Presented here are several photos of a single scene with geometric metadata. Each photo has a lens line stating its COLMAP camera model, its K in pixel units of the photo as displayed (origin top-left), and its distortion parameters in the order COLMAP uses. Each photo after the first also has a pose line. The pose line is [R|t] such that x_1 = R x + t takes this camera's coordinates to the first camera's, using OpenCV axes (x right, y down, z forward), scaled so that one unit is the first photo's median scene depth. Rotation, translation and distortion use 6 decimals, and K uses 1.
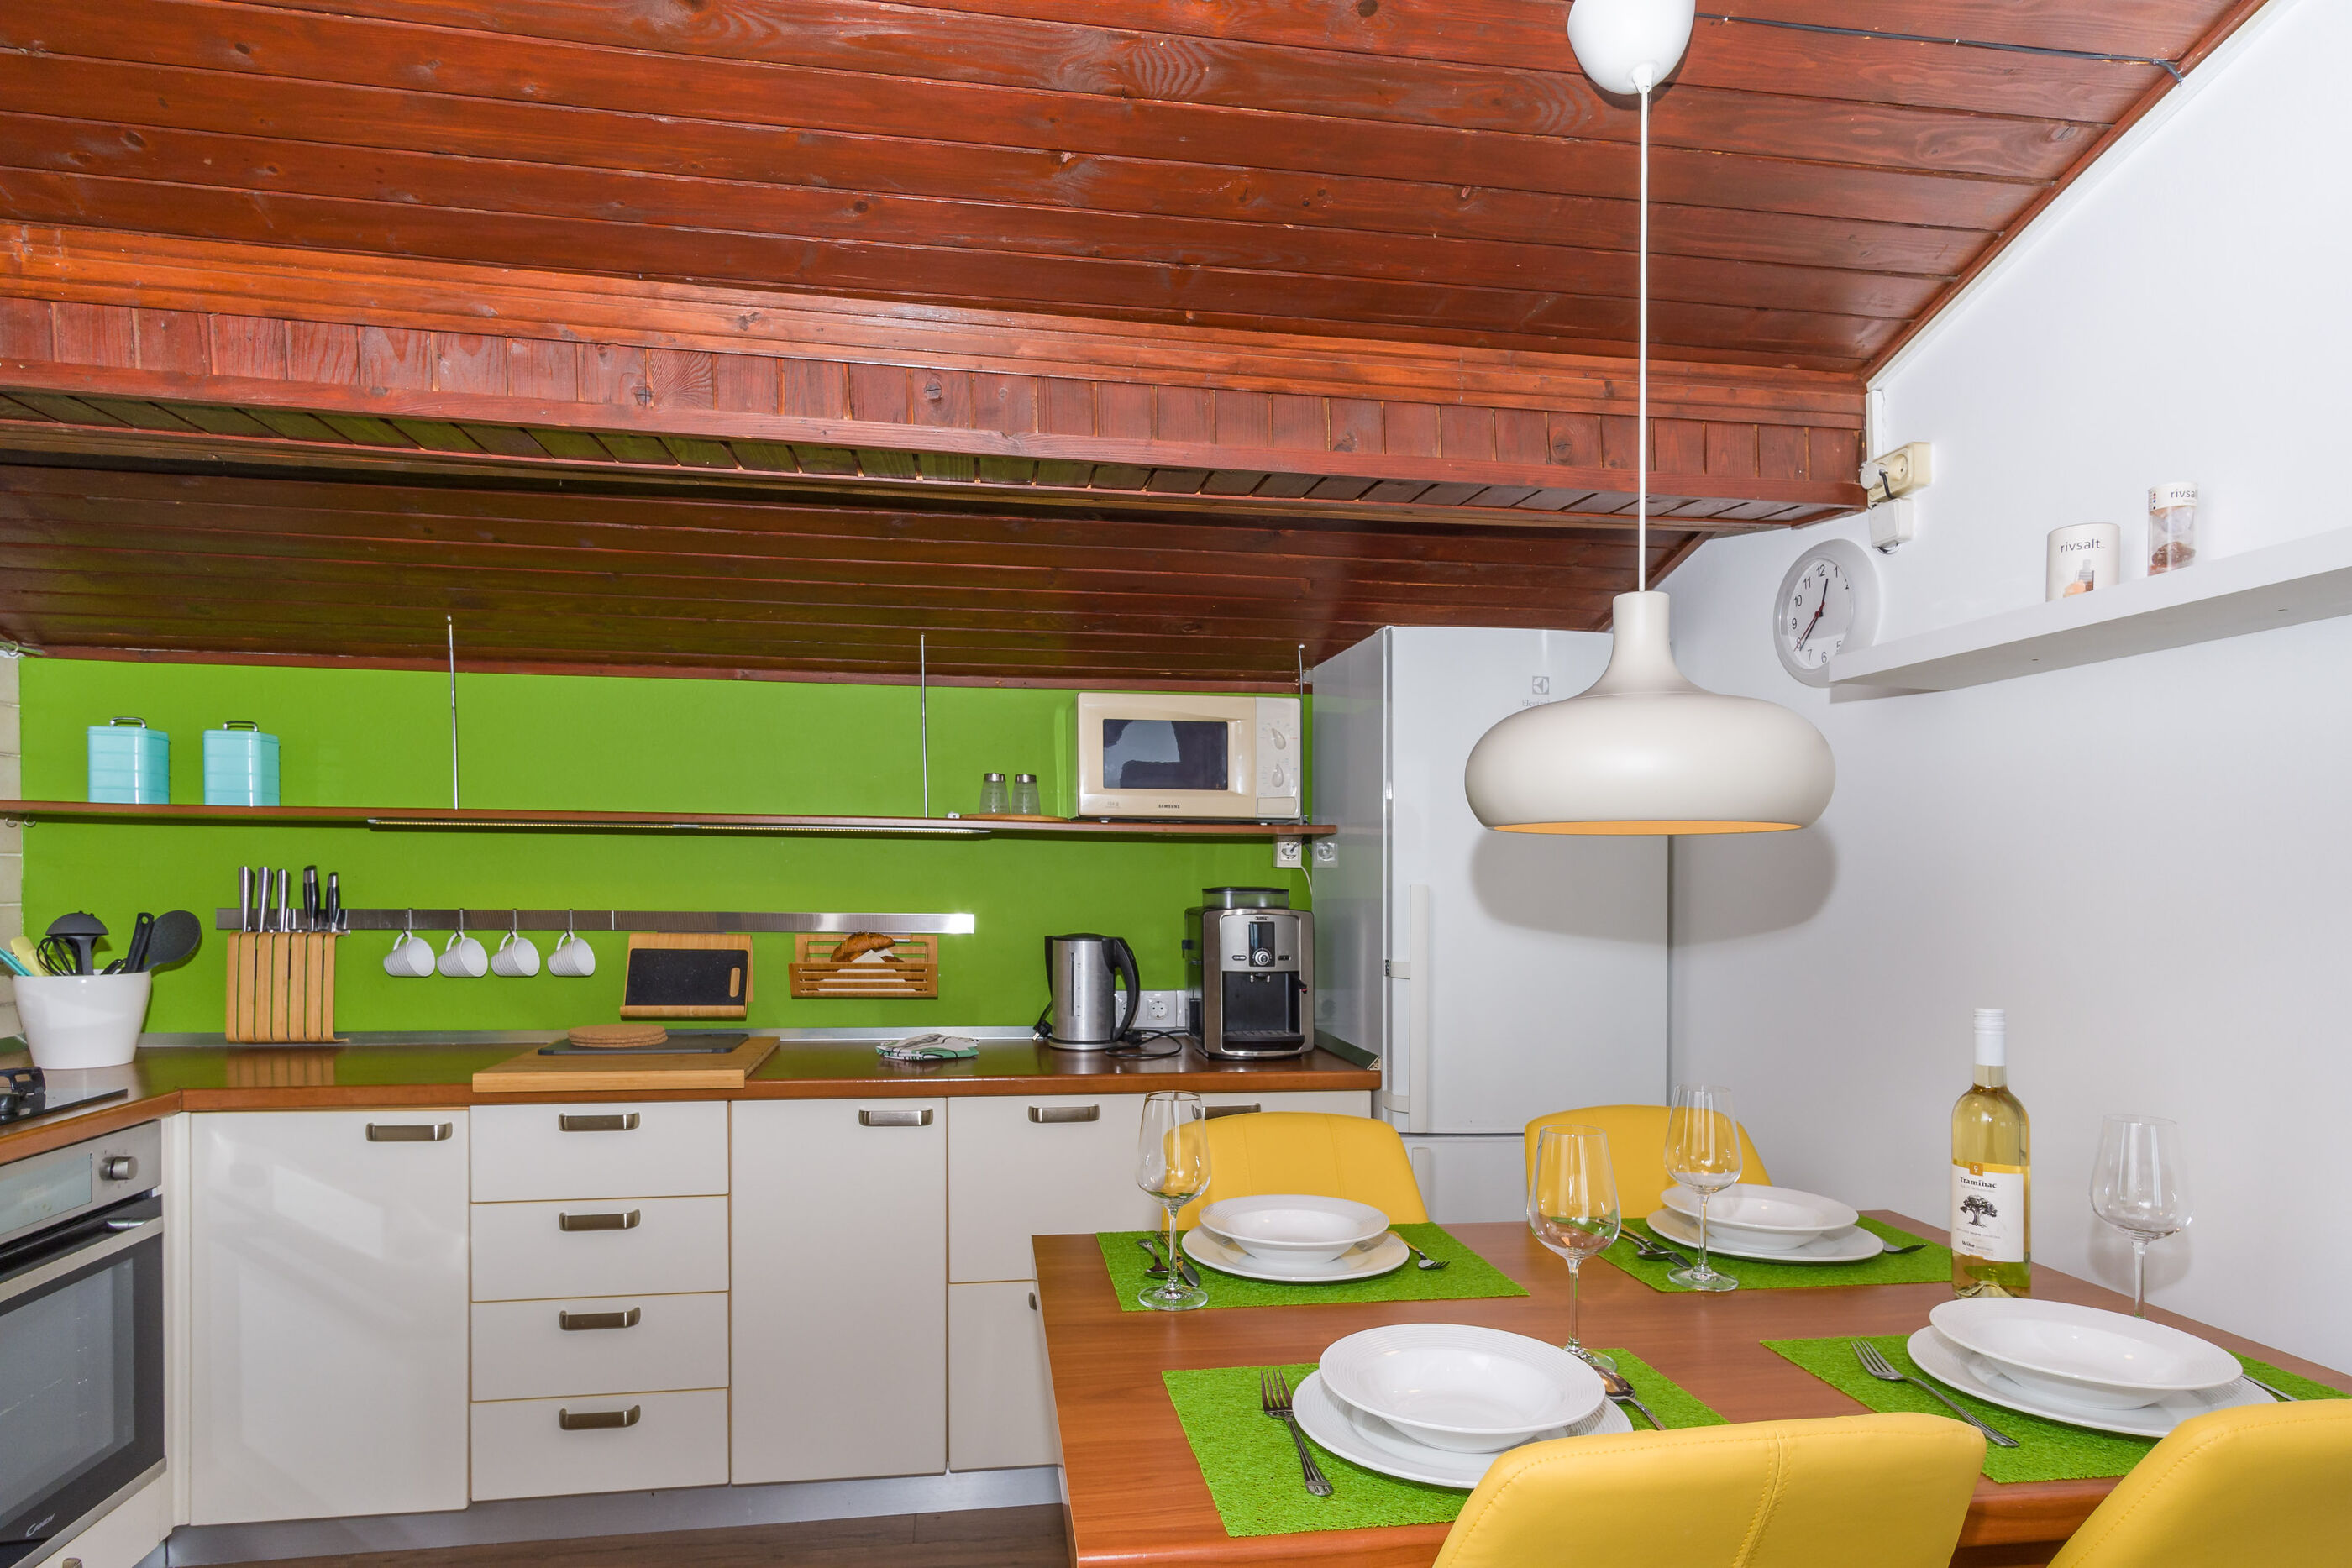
lens RADIAL K [[1302.6, 0, 1186.0], [0, 1302.6, 1004.8], [0, 0, 1]] dist [0.001066, -0.000174]
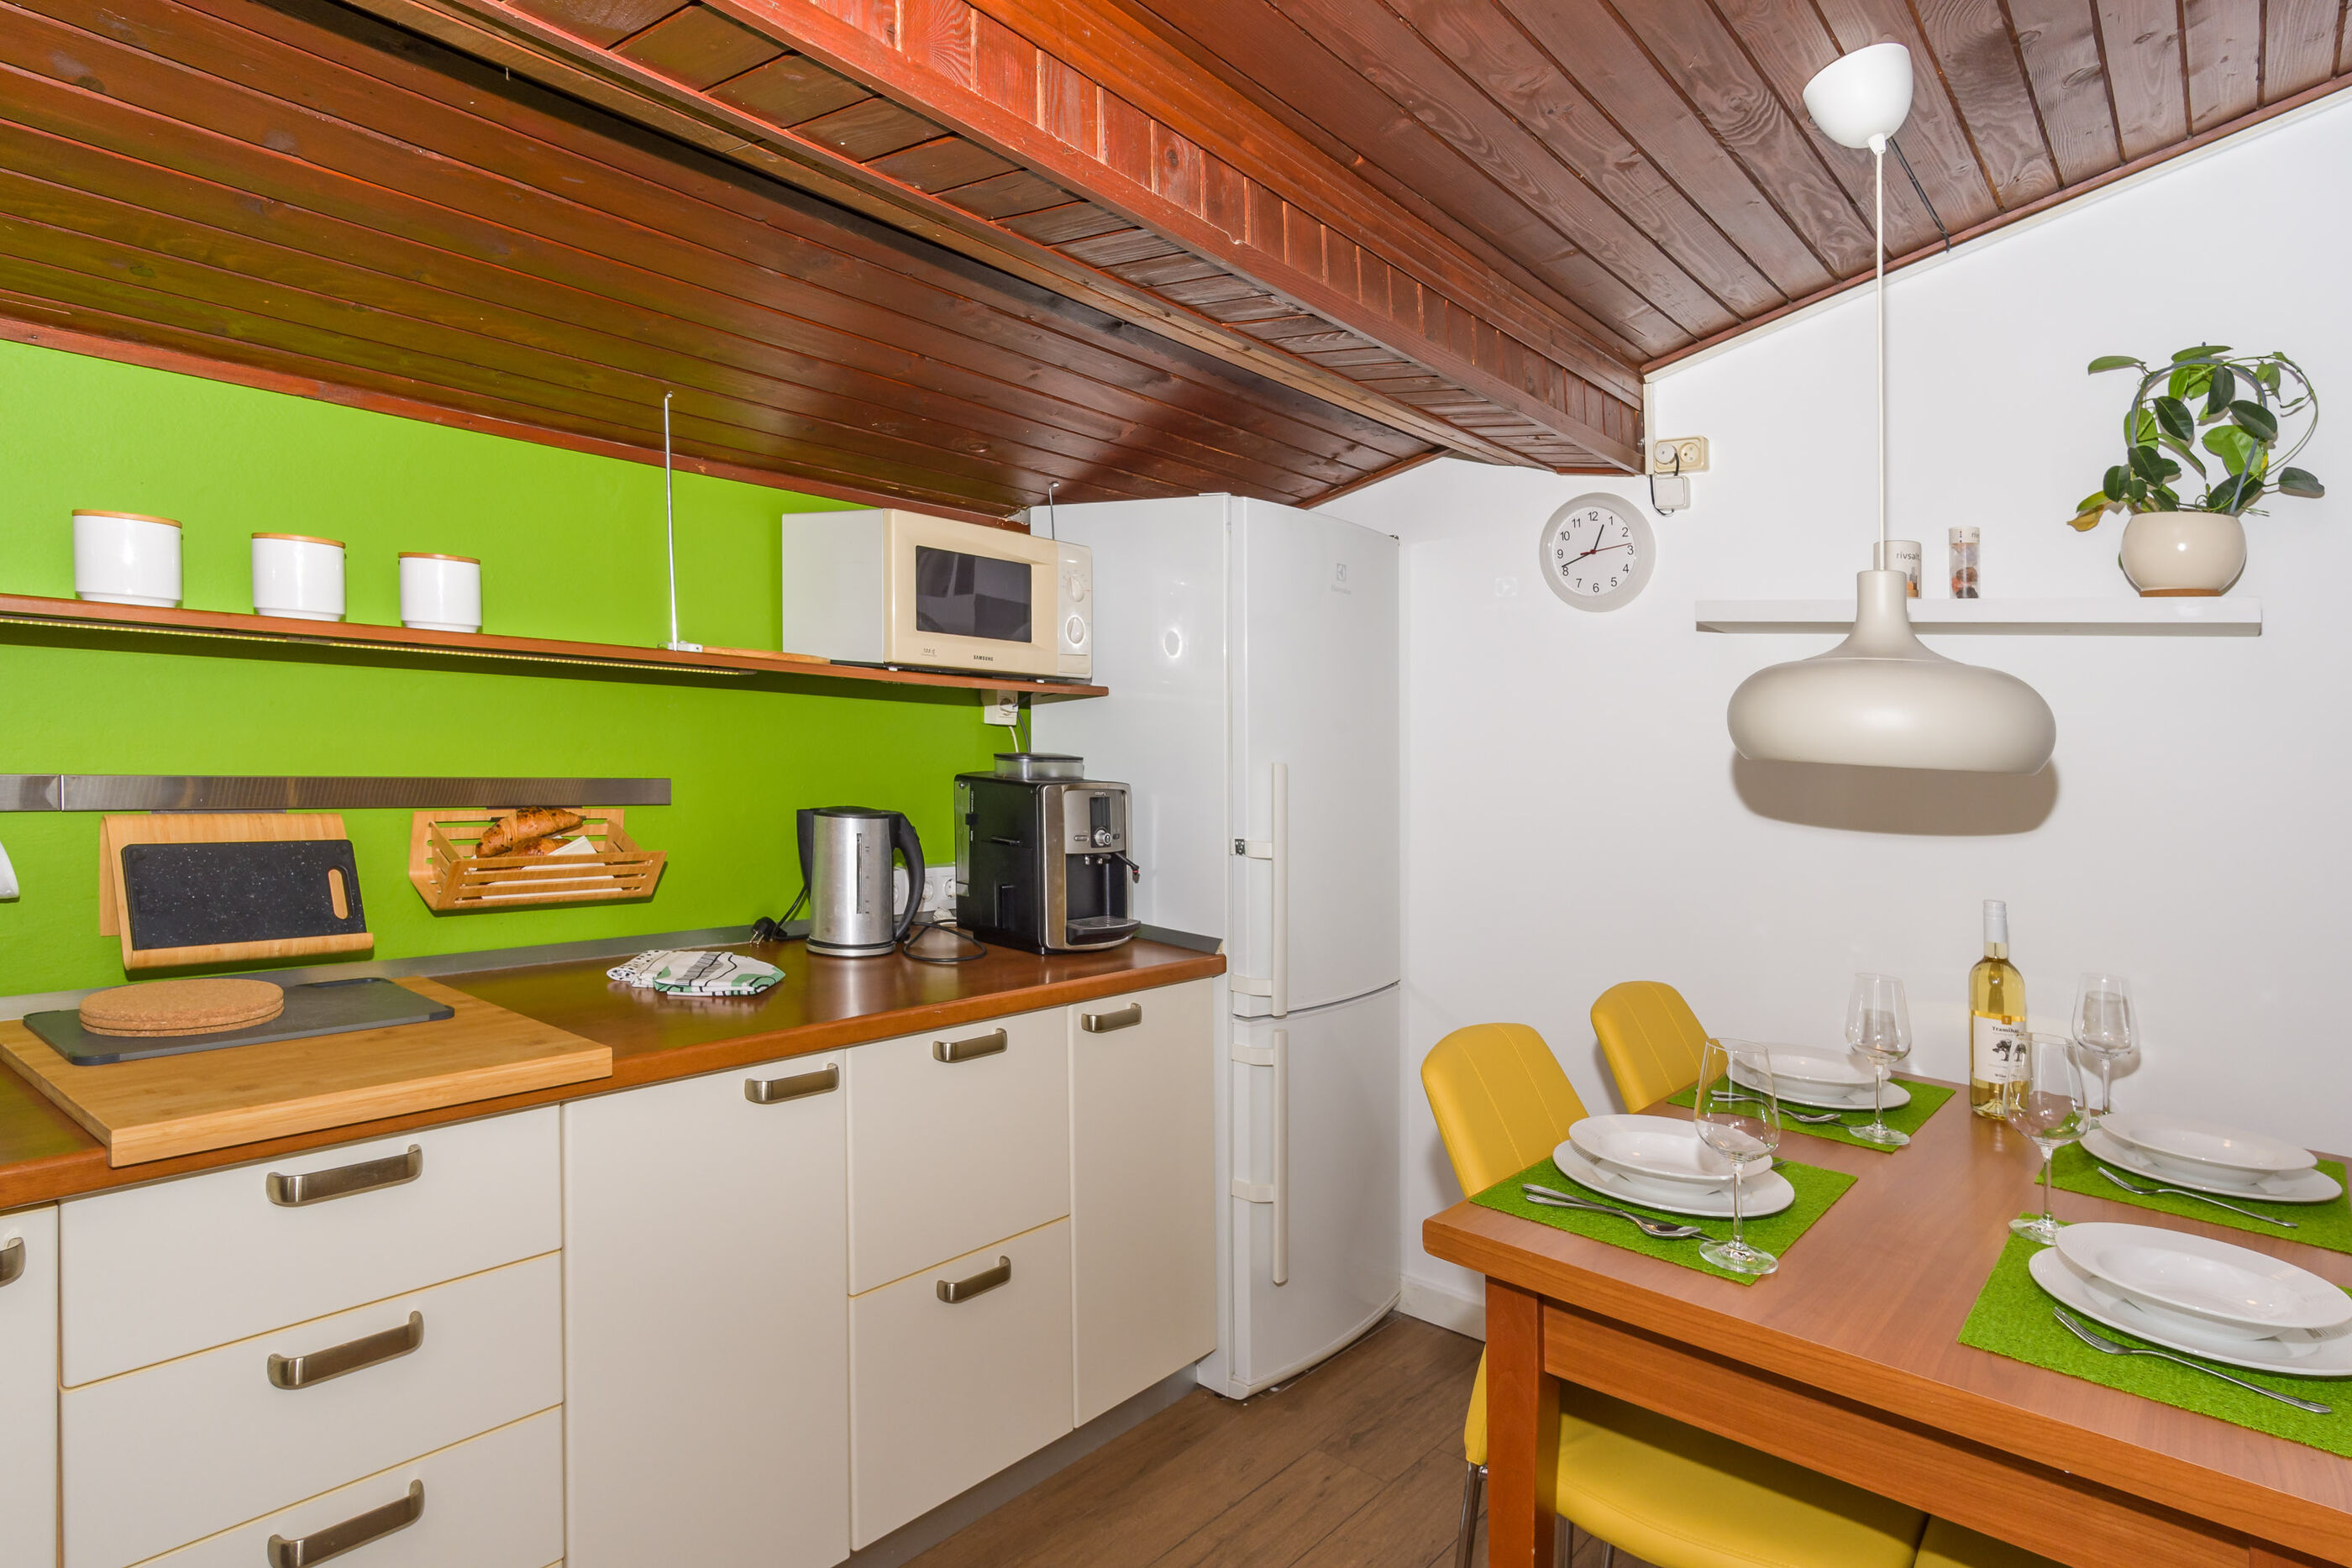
lens RADIAL K [[1315.1, 0, 1223.2], [0, 1315.1, 794.6], [0, 0, 1]] dist [0.000749, -0.000111]
pose [[0.734949, -0.004536, 0.678107, -0.491544], [0.012259, 0.999903, -0.006598, -0.058833], [-0.678011, 0.013162, 0.734933, 0.281961]]
